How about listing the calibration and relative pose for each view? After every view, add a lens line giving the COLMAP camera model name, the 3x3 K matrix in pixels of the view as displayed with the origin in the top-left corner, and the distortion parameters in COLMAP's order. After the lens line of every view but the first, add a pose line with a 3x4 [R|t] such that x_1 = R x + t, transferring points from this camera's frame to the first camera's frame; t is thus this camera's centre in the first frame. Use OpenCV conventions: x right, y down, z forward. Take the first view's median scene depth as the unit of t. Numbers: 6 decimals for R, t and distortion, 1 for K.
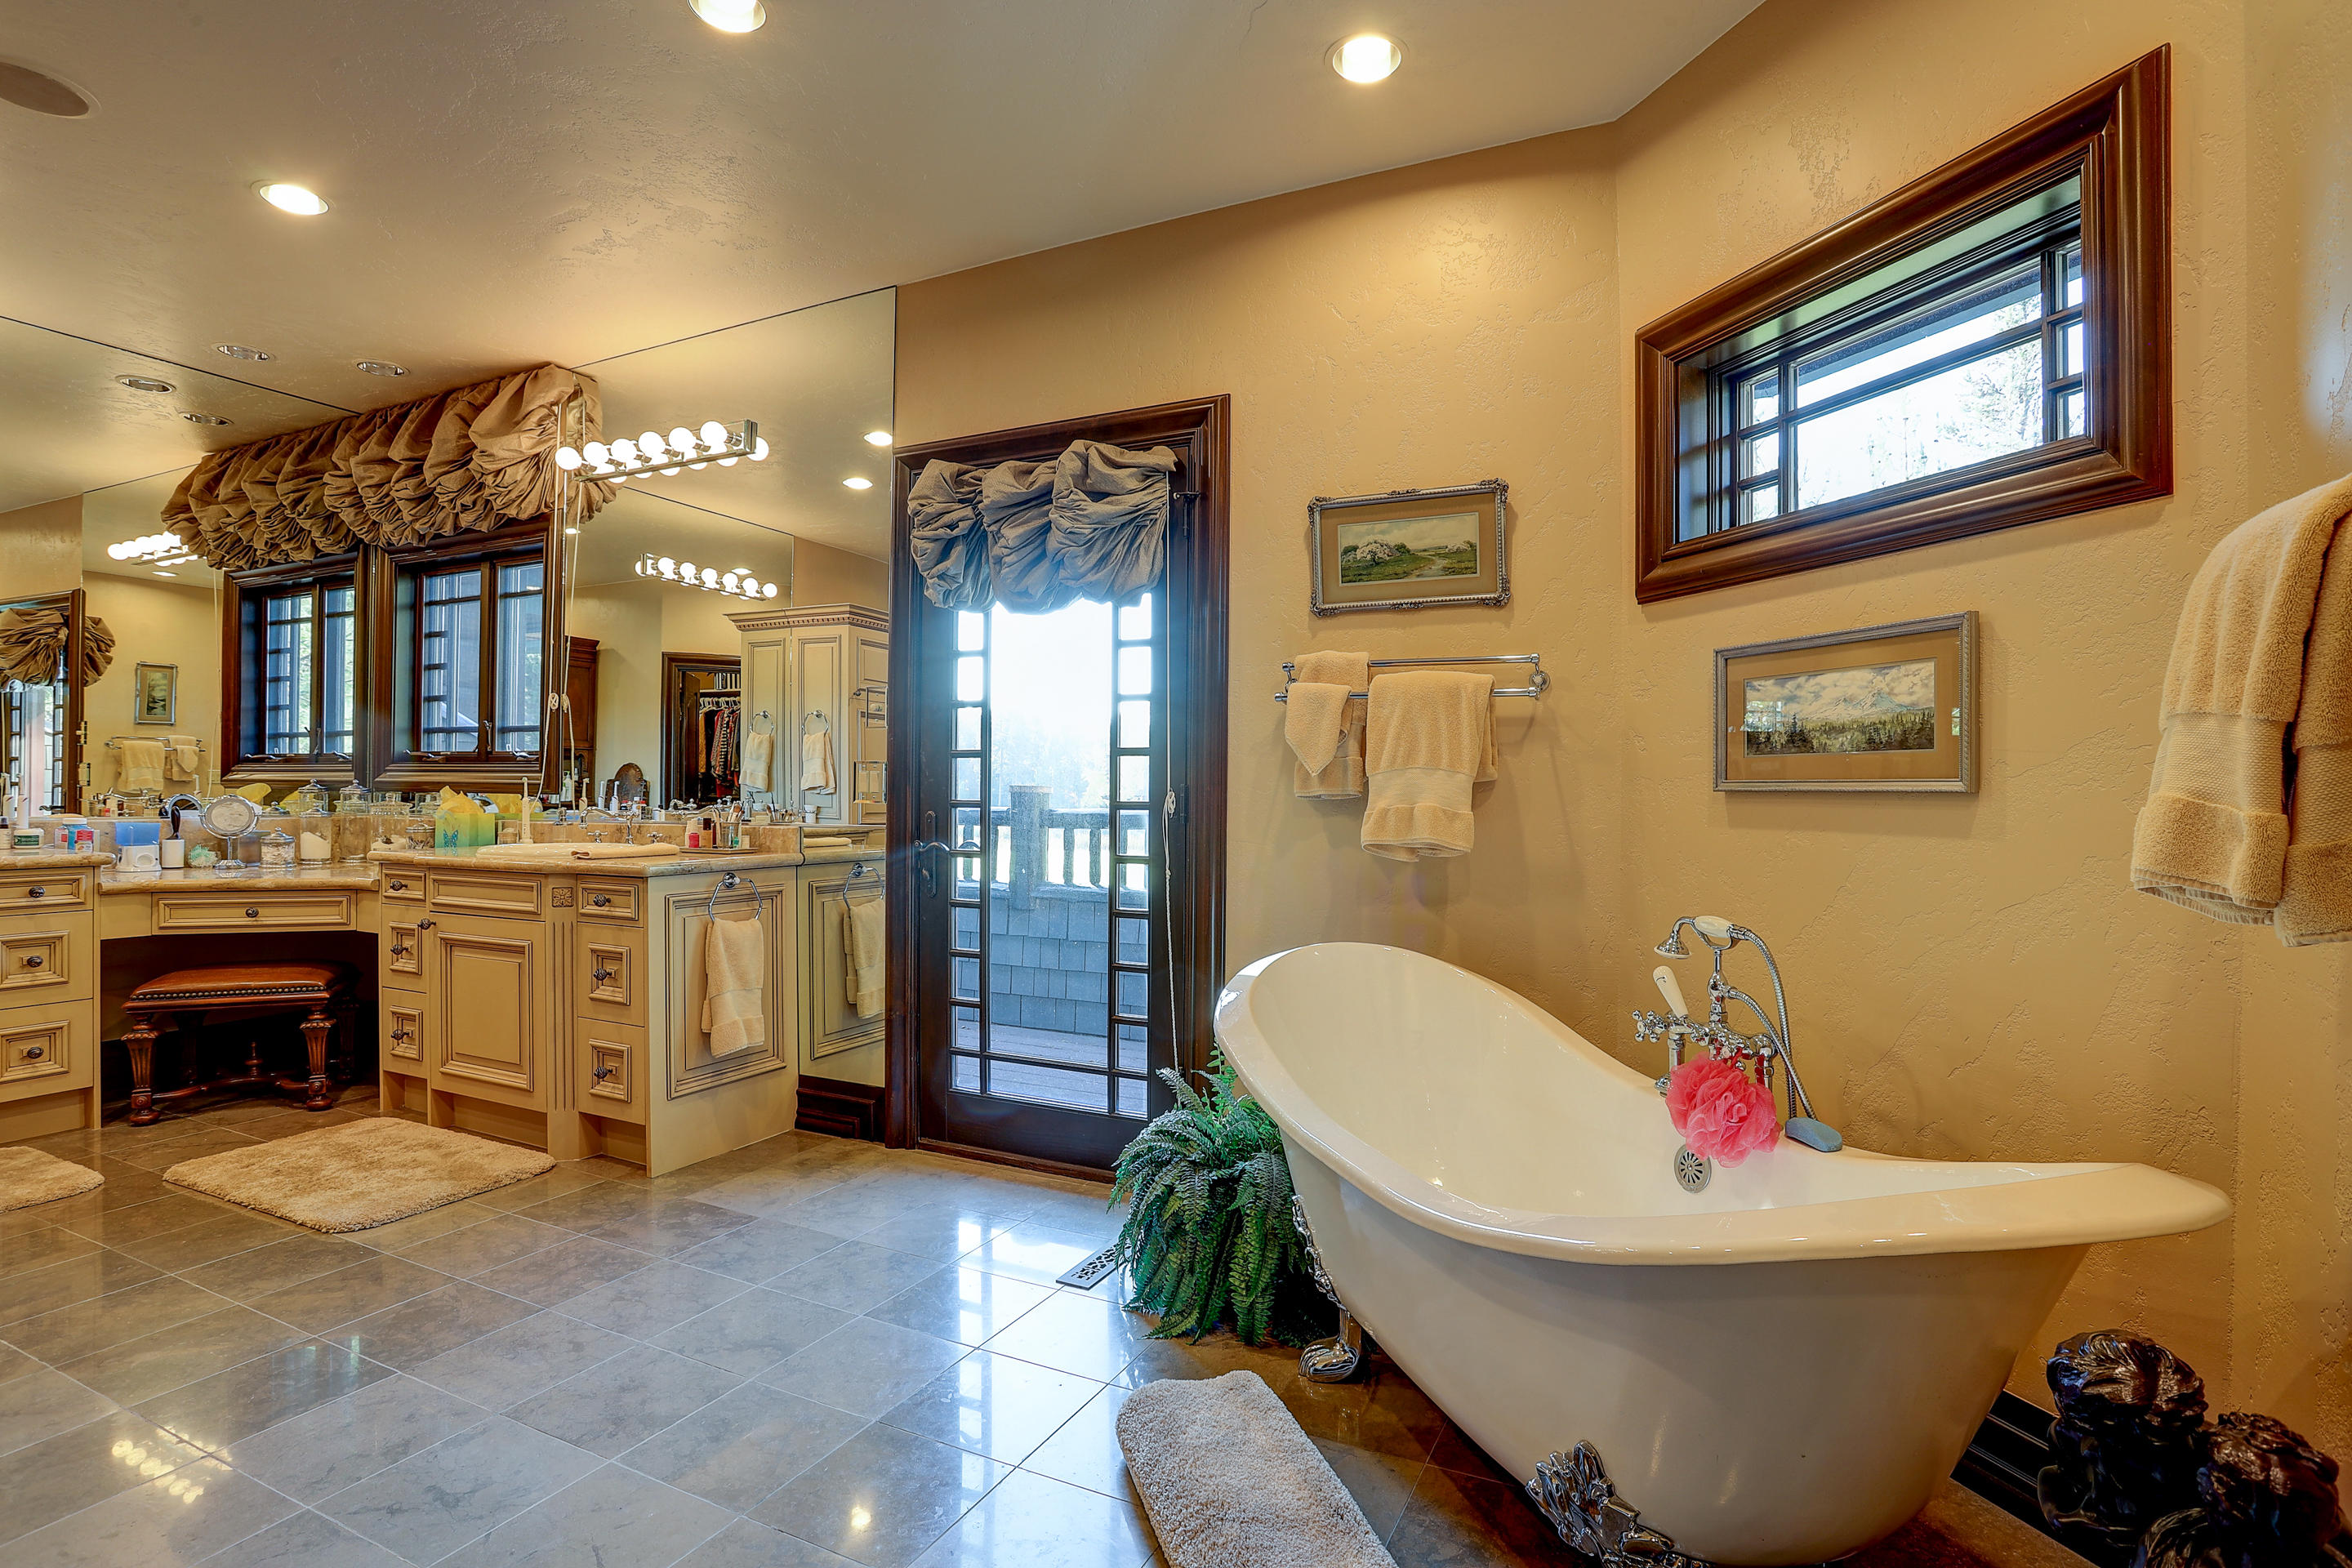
lens RADIAL K [[1140.0, 0, 1195.3], [0, 1140.0, 791.0], [0, 0, 1]] dist [-0.075761, 0.031417]
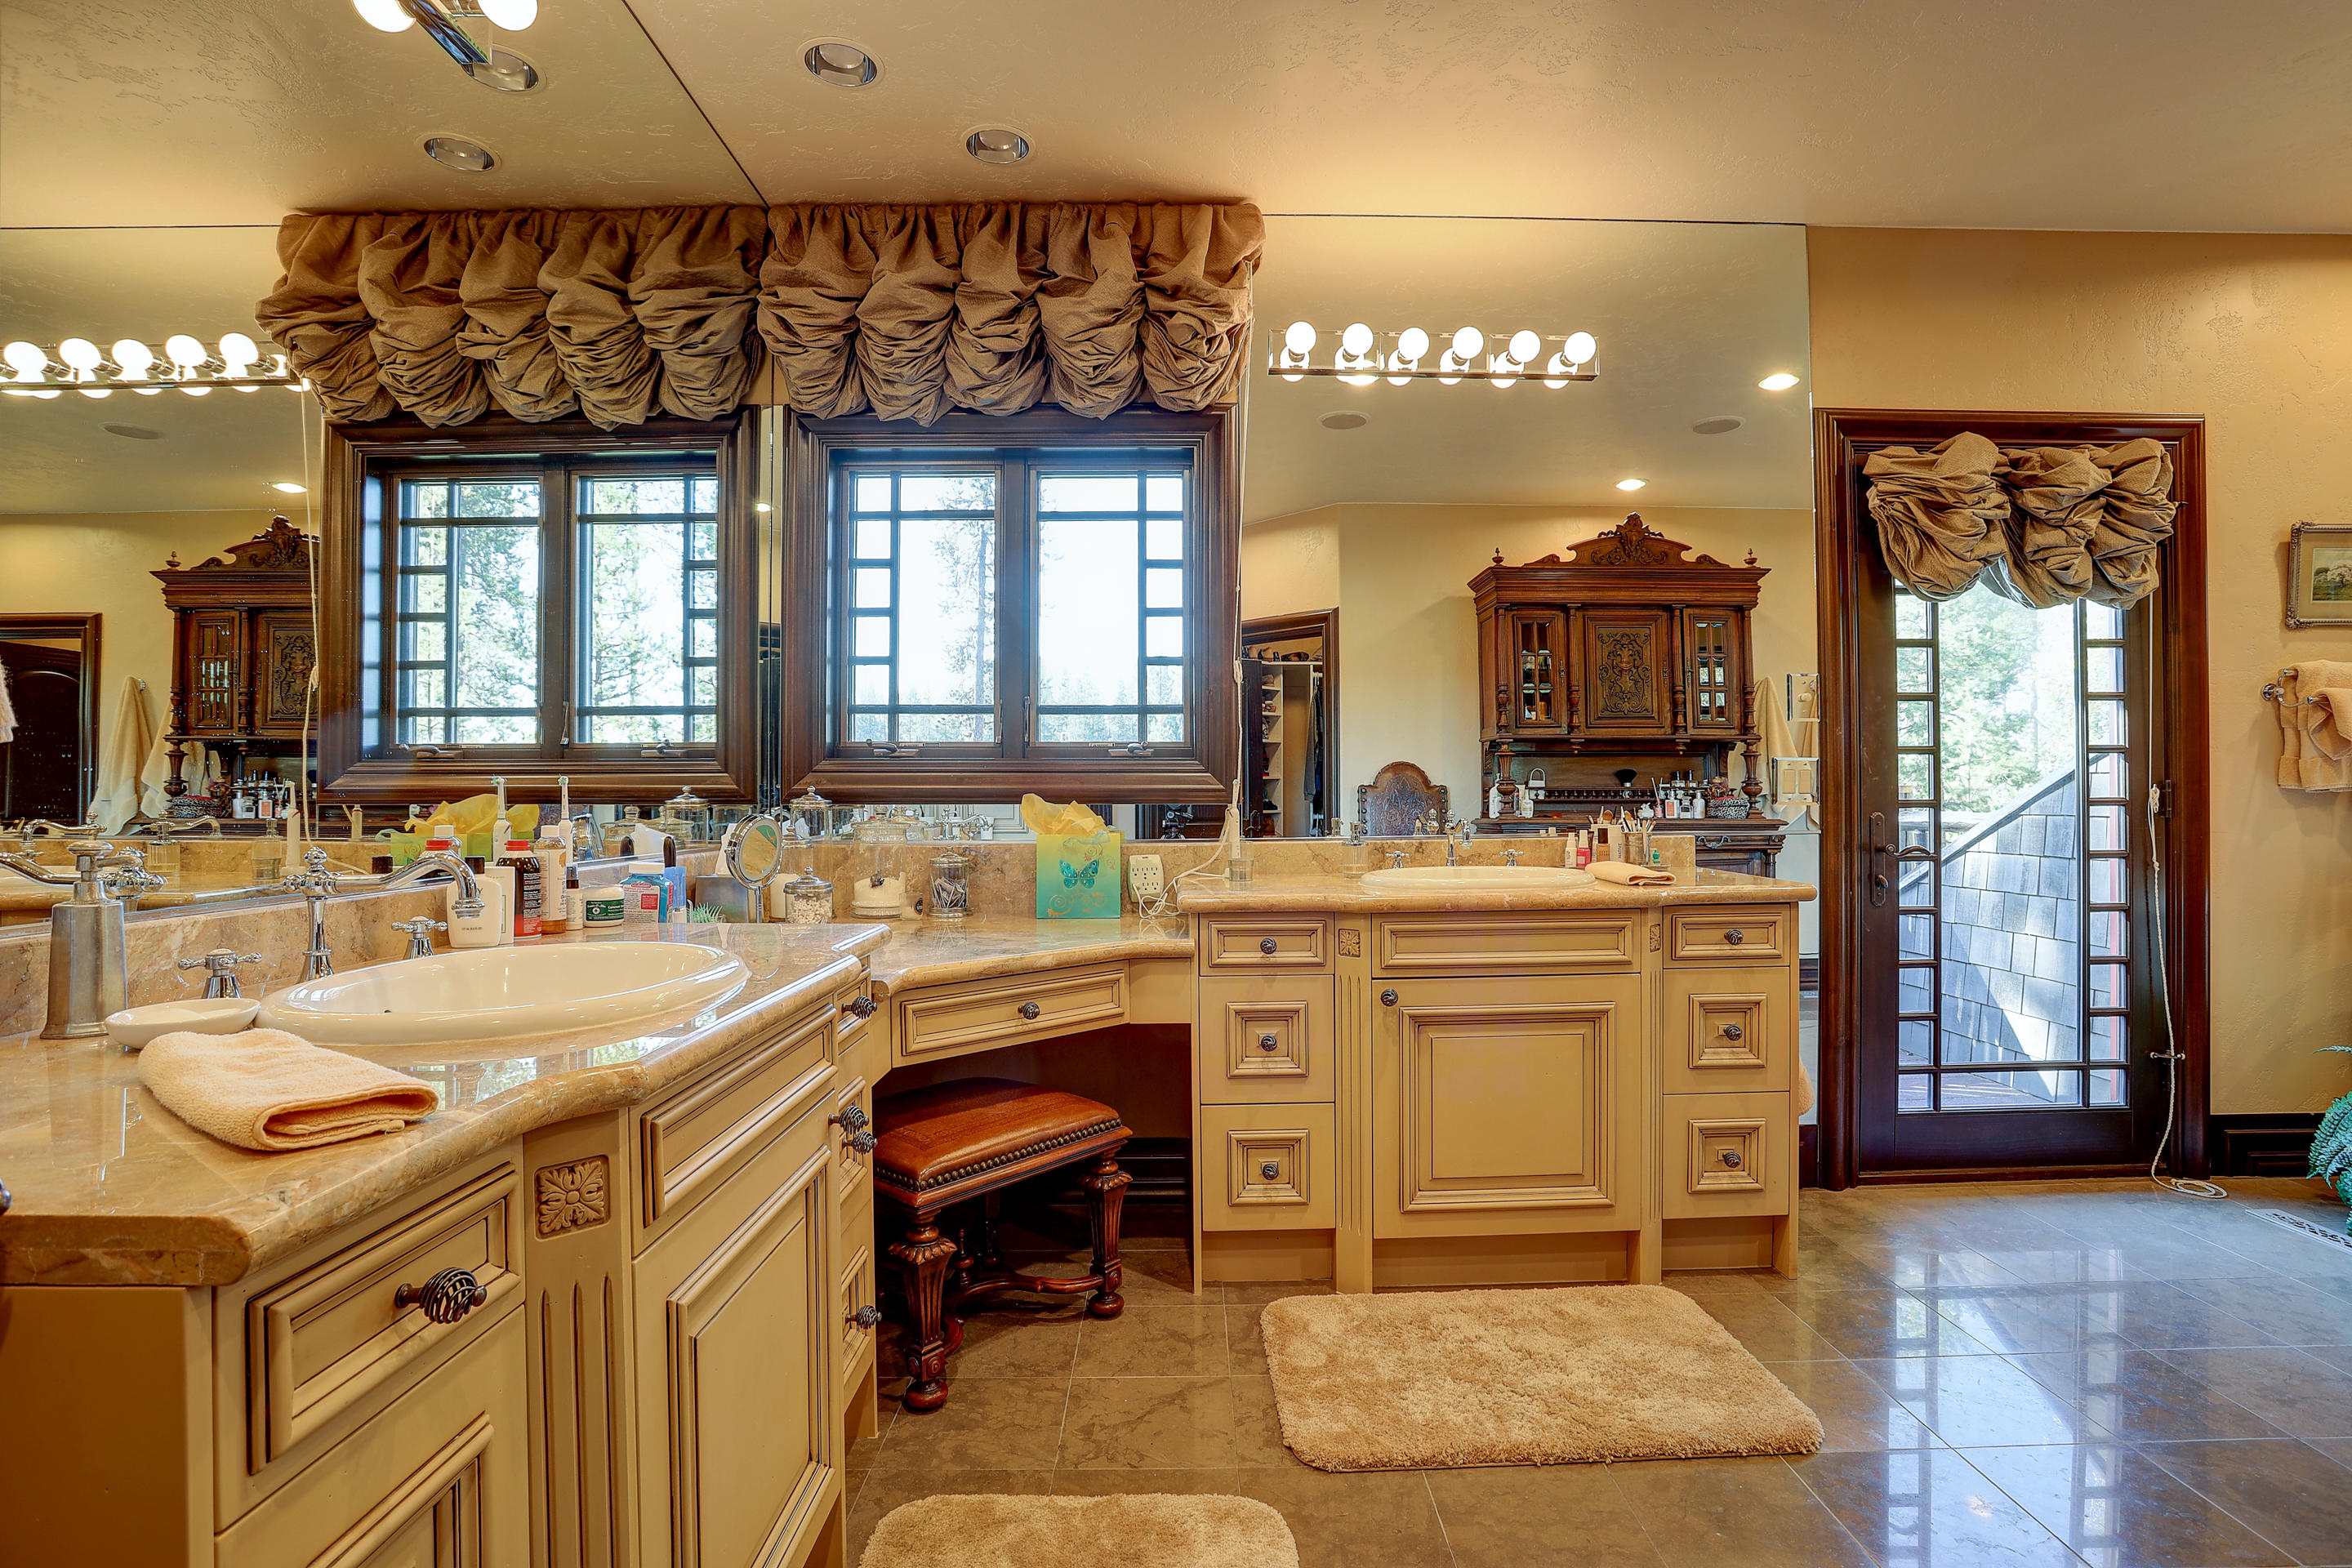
lens RADIAL K [[1073.3, 0, 1176.0], [0, 1073.3, 784.0], [0, 0, 1]] dist [-0.068138, 0.017224]
pose [[0.904040, -0.007820, 0.427377, -0.923310], [0.010828, 0.999931, -0.004608, -0.005508], [-0.427311, 0.008794, 0.904062, 0.403268]]
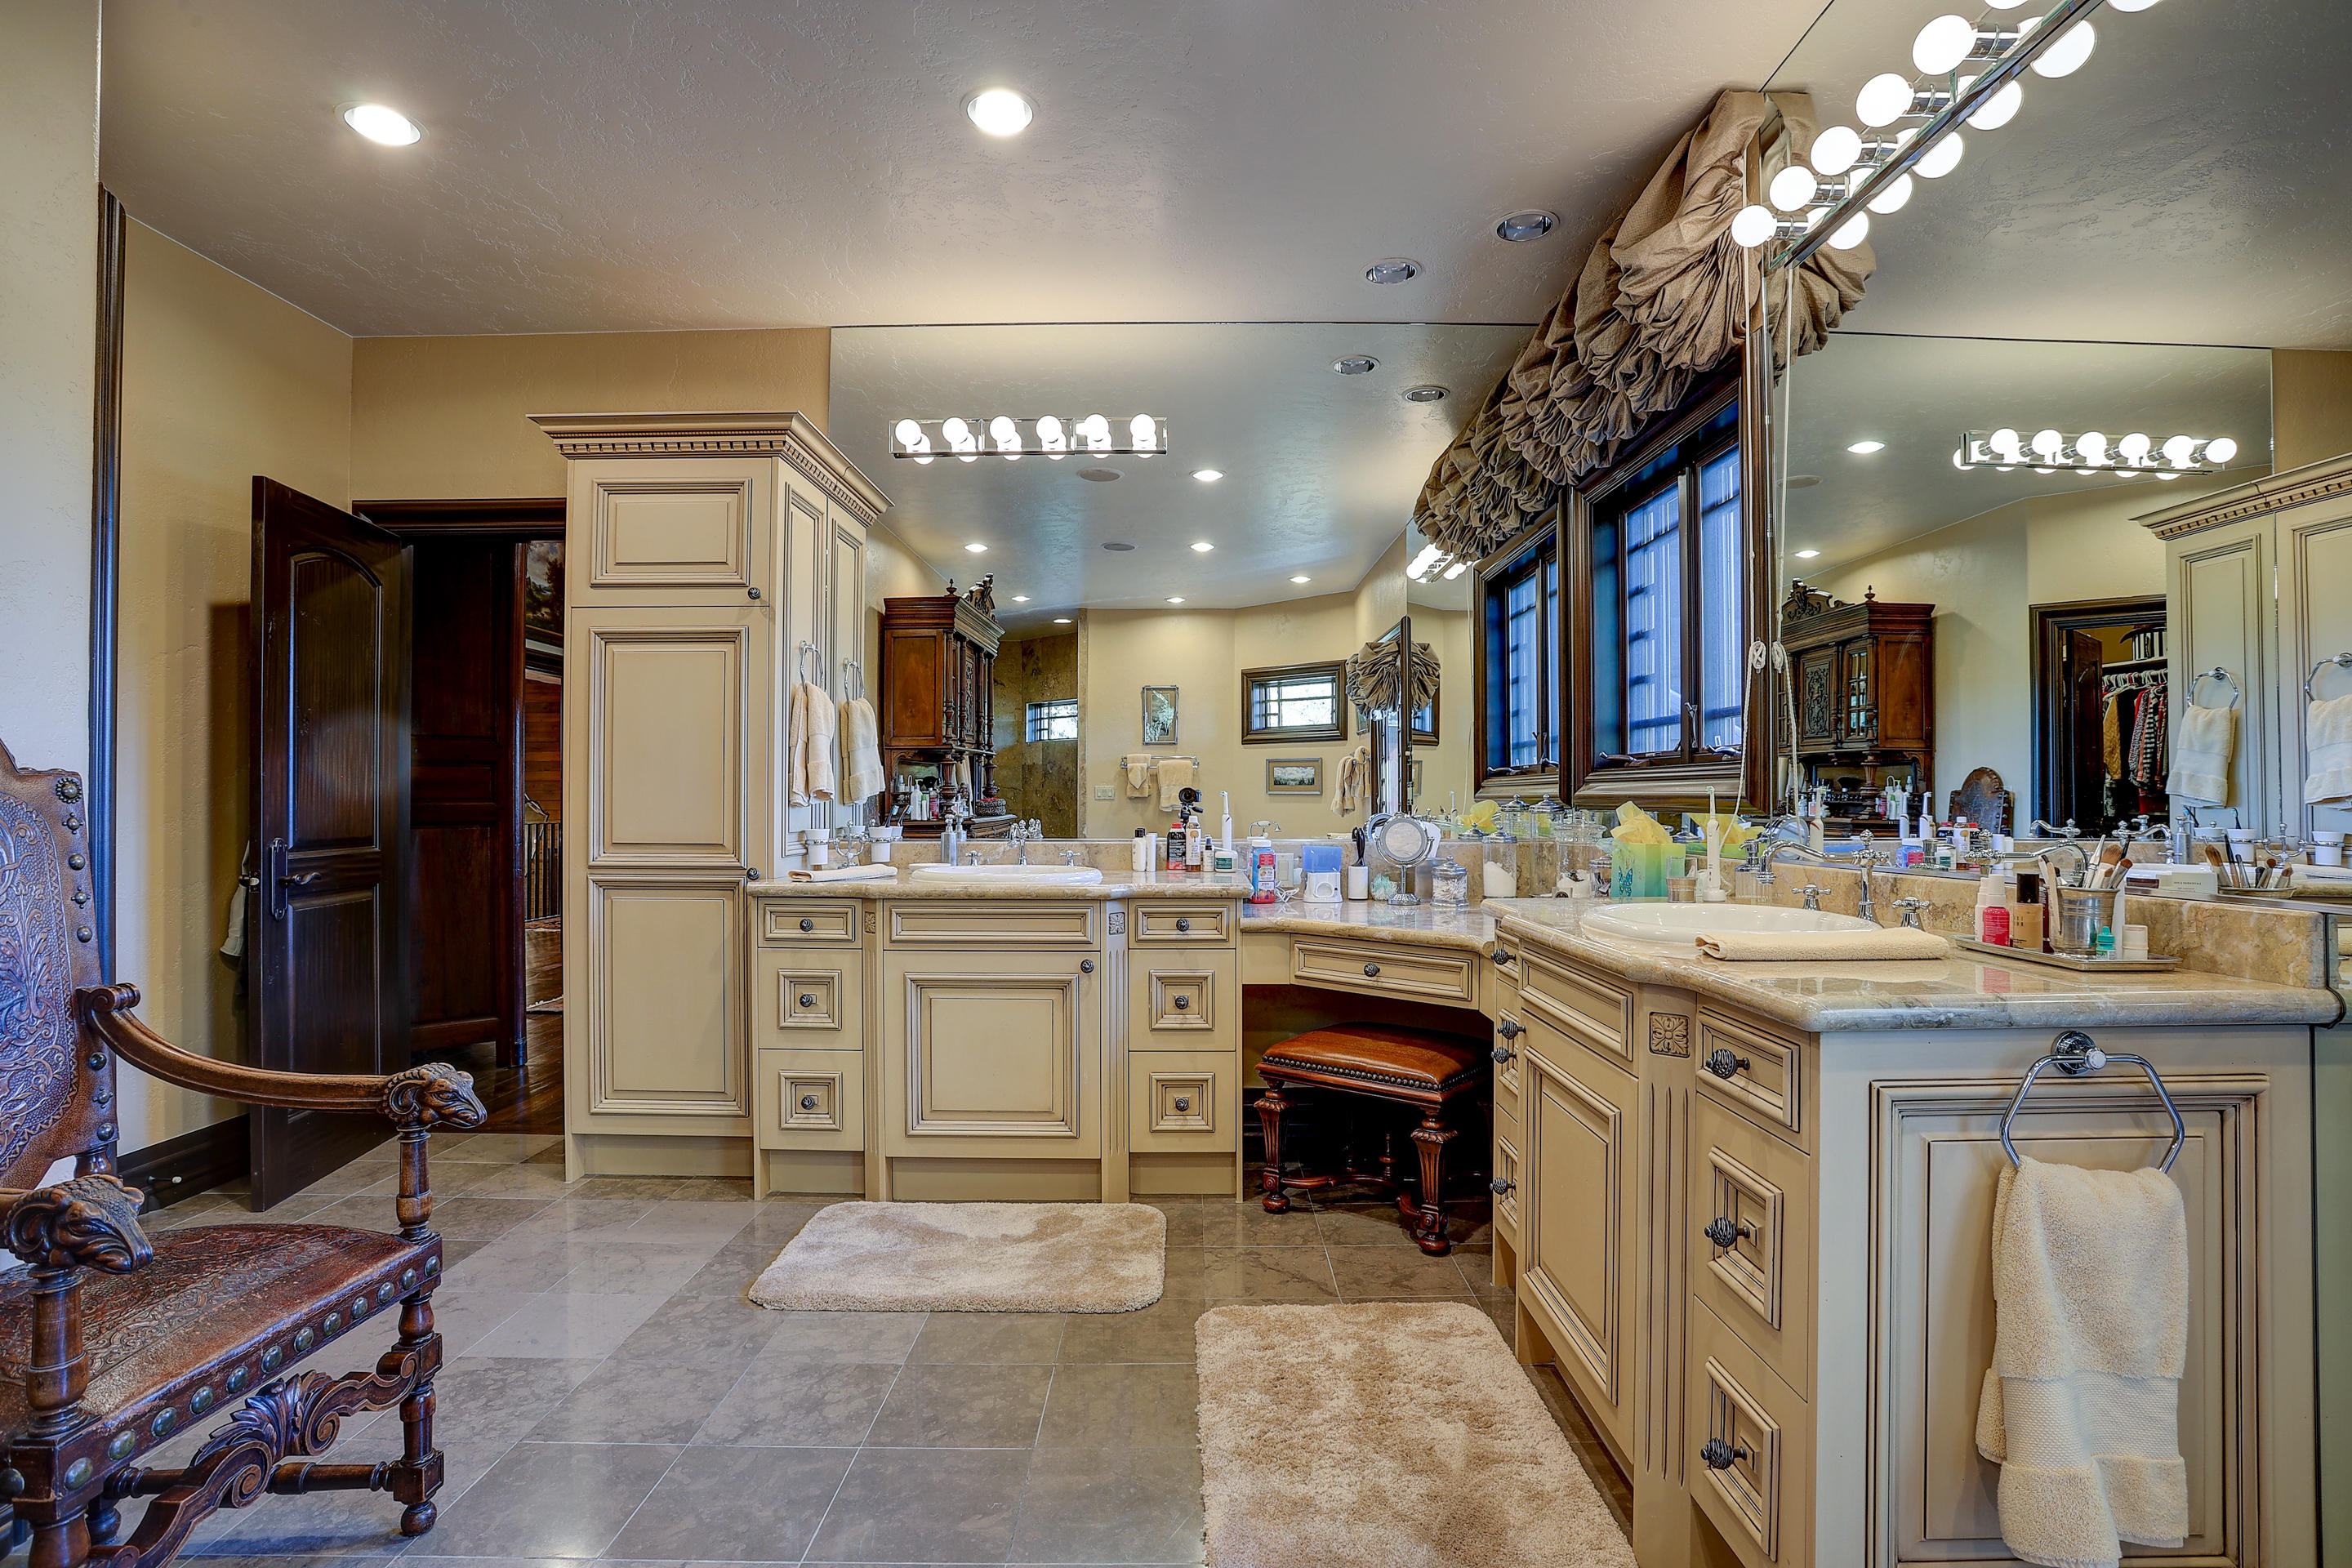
lens RADIAL K [[1140.0, 0, 1195.3], [0, 1140.0, 791.0], [0, 0, 1]] dist [-0.075761, 0.031417]
pose [[0.431061, -0.015695, -0.902186, -0.178326], [0.003358, 0.999870, -0.015790, -0.001160], [0.902316, 0.003777, 0.431058, 0.490917]]
